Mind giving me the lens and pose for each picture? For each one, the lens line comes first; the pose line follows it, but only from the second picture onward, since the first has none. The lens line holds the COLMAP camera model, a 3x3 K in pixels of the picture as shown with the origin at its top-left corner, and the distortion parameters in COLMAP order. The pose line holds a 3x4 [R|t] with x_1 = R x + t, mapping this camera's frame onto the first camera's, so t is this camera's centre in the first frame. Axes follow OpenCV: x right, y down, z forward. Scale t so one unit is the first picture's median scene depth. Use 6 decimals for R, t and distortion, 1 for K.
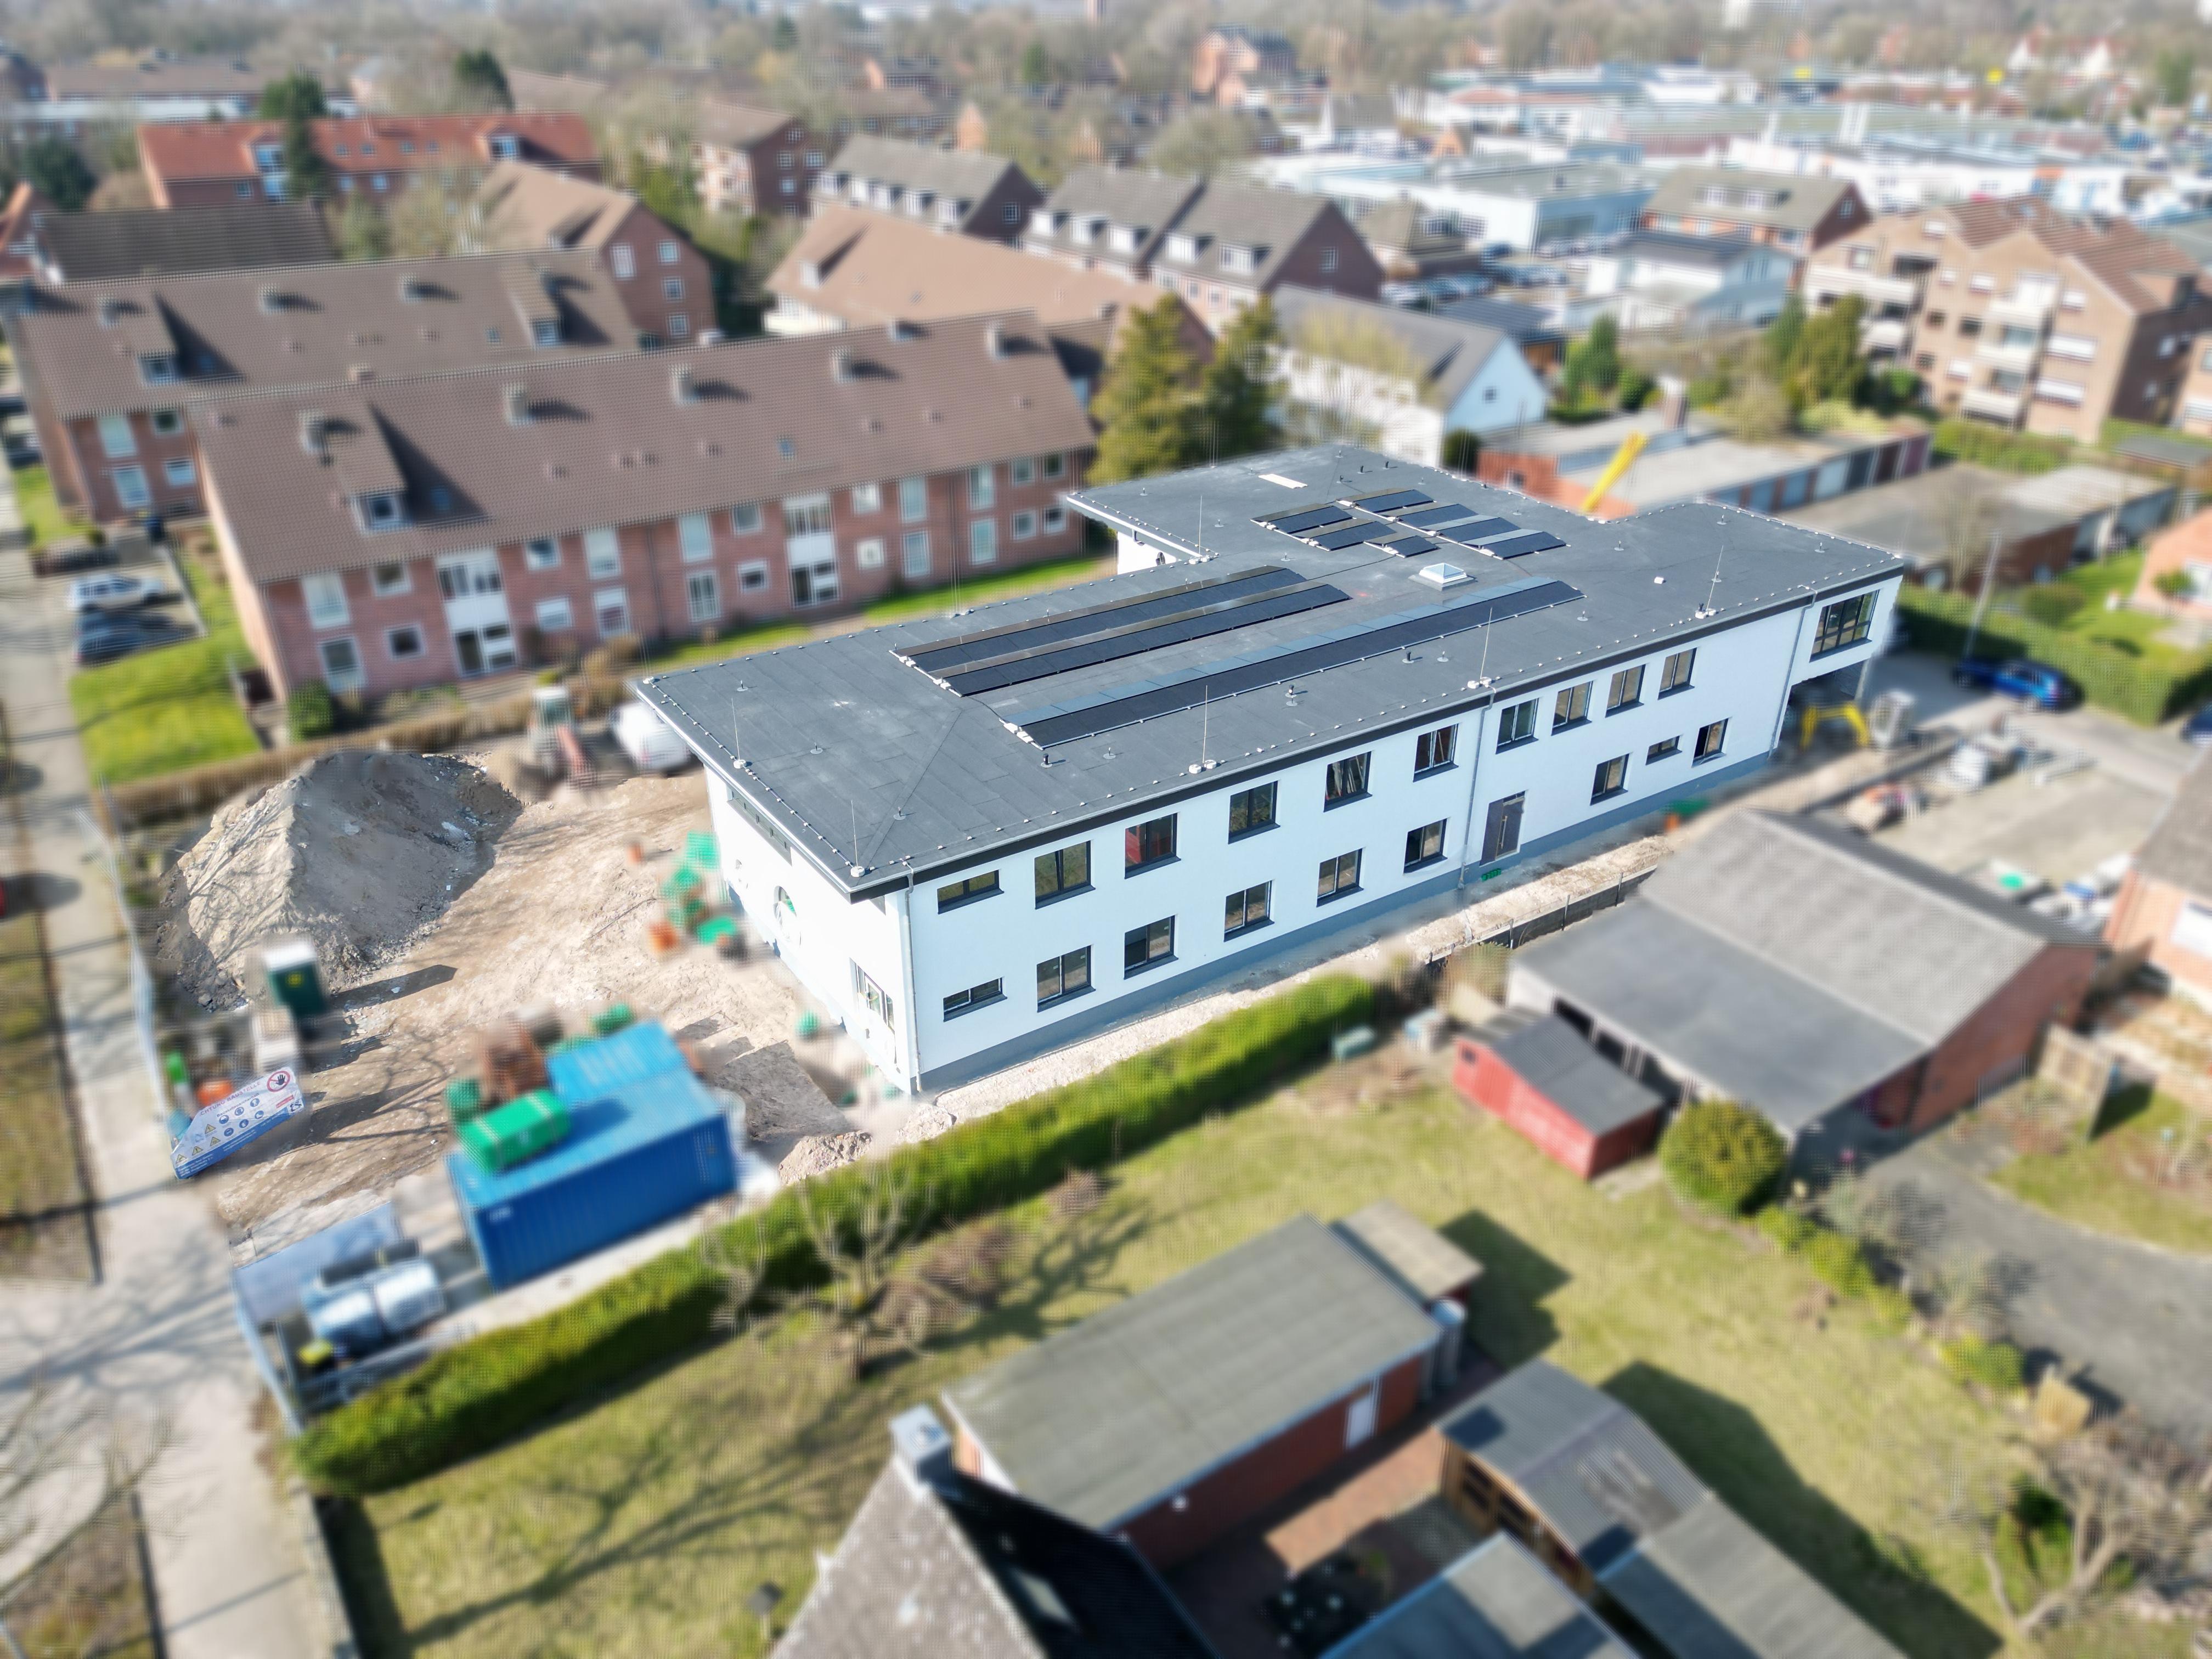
lens RADIAL K [[1543.4, 0, 1113.1], [0, 1543.4, 838.2], [0, 0, 1]] dist [0.068660, -0.058309]
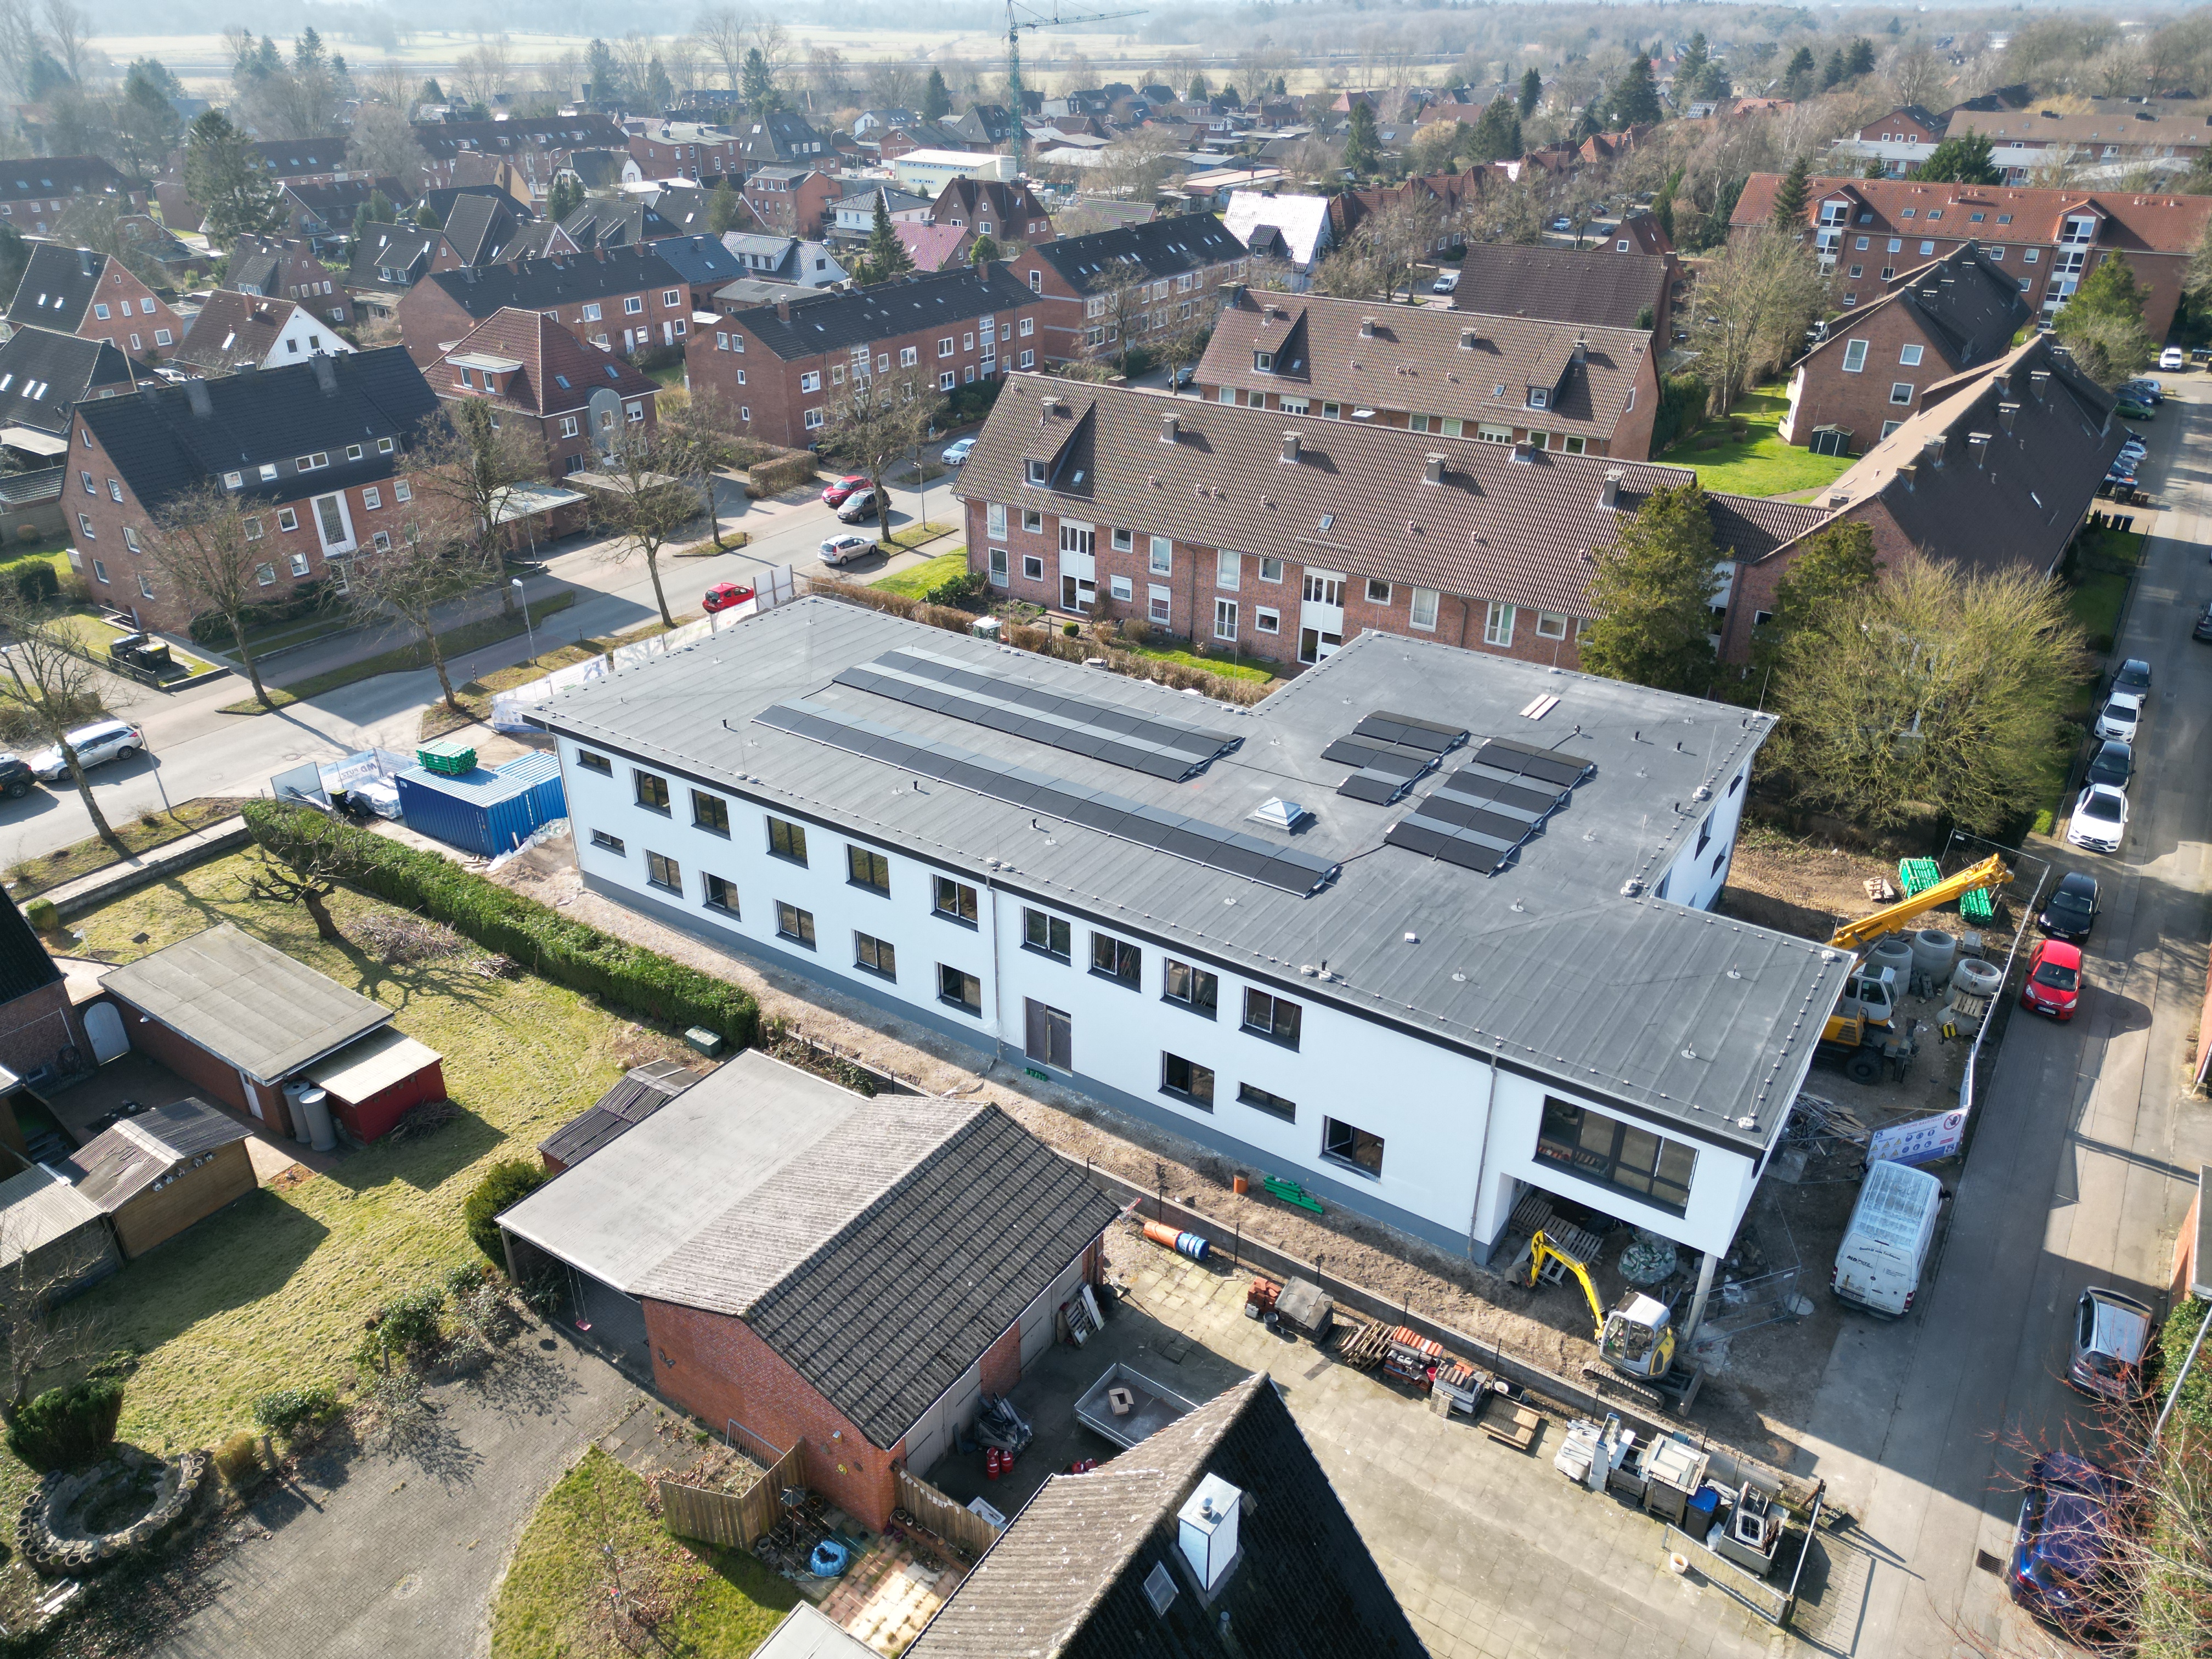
lens RADIAL K [[1543.4, 0, 1113.1], [0, 1543.4, 838.2], [0, 0, 1]] dist [0.068660, -0.058309]
pose [[0.379663, 0.436773, -0.815528, 0.831907], [-0.446218, 0.858669, 0.252145, -0.310250], [0.810398, 0.268173, 0.520901, 0.424738]]
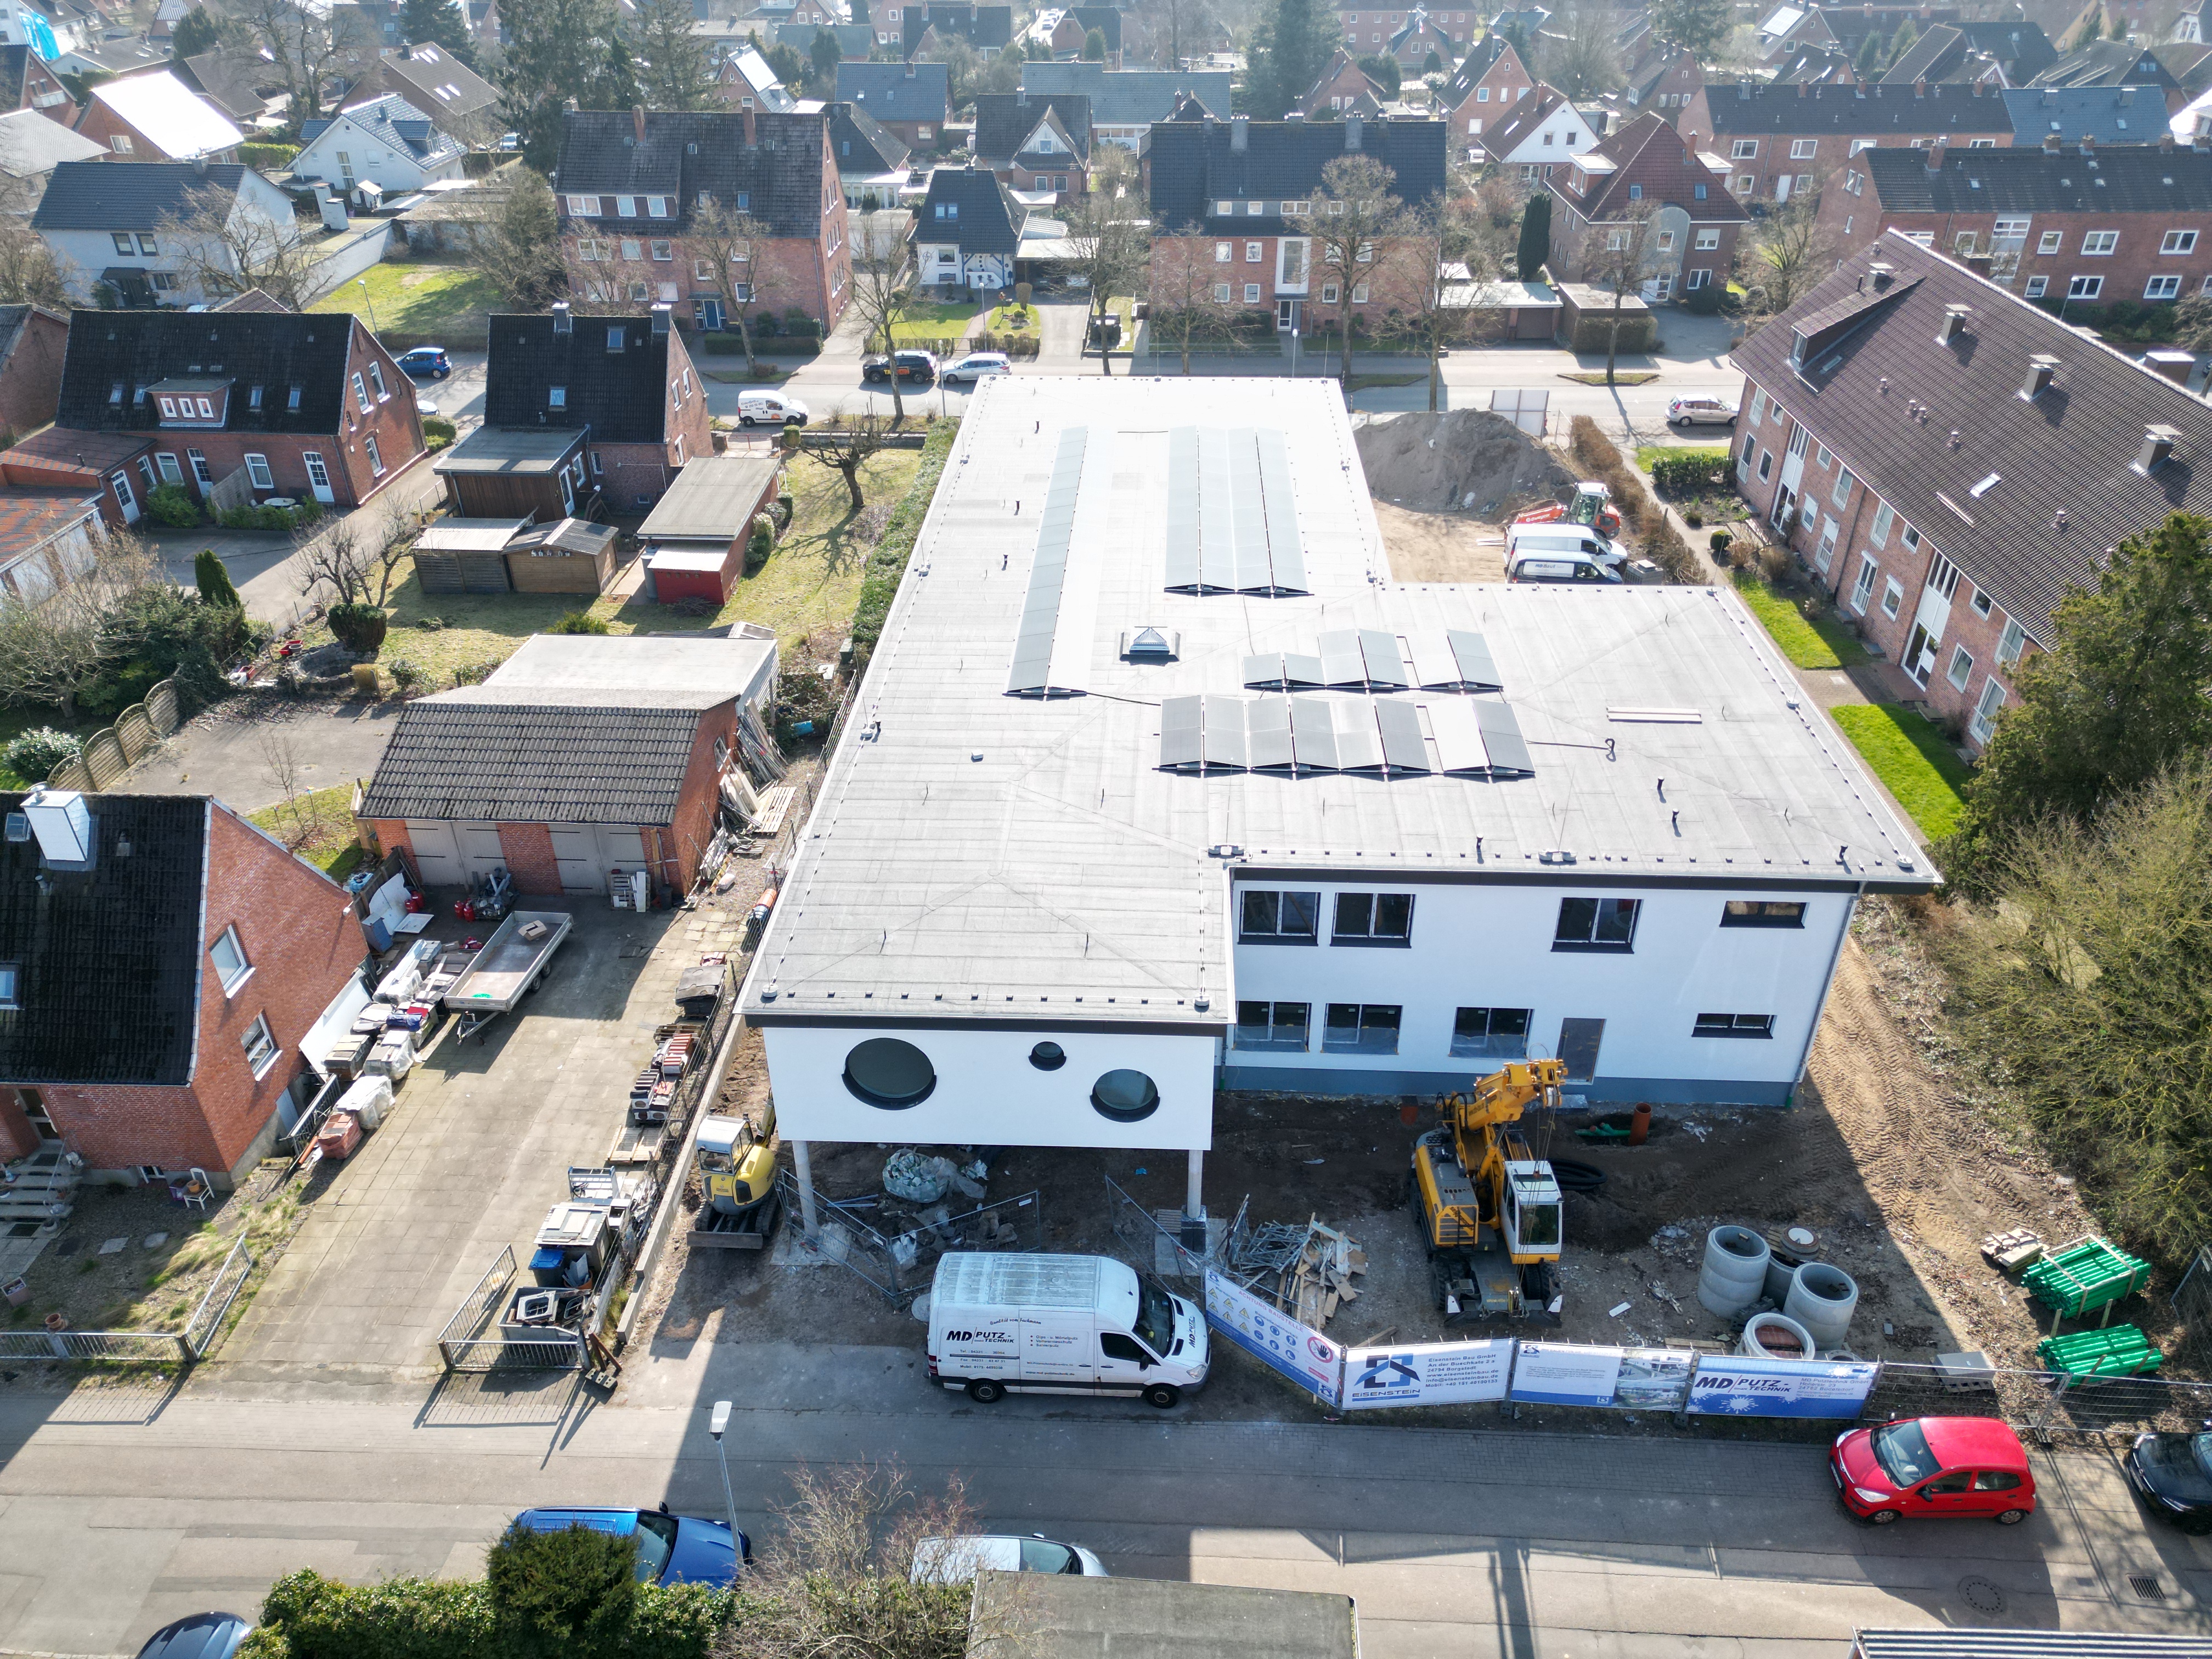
lens RADIAL K [[1543.4, 0, 1113.1], [0, 1543.4, 838.2], [0, 0, 1]] dist [0.068660, -0.058309]
pose [[-0.594974, 0.430003, -0.679046, 0.744771], [-0.384034, 0.590083, 0.710155, -0.615188], [0.706062, 0.683301, -0.185949, 1.106437]]
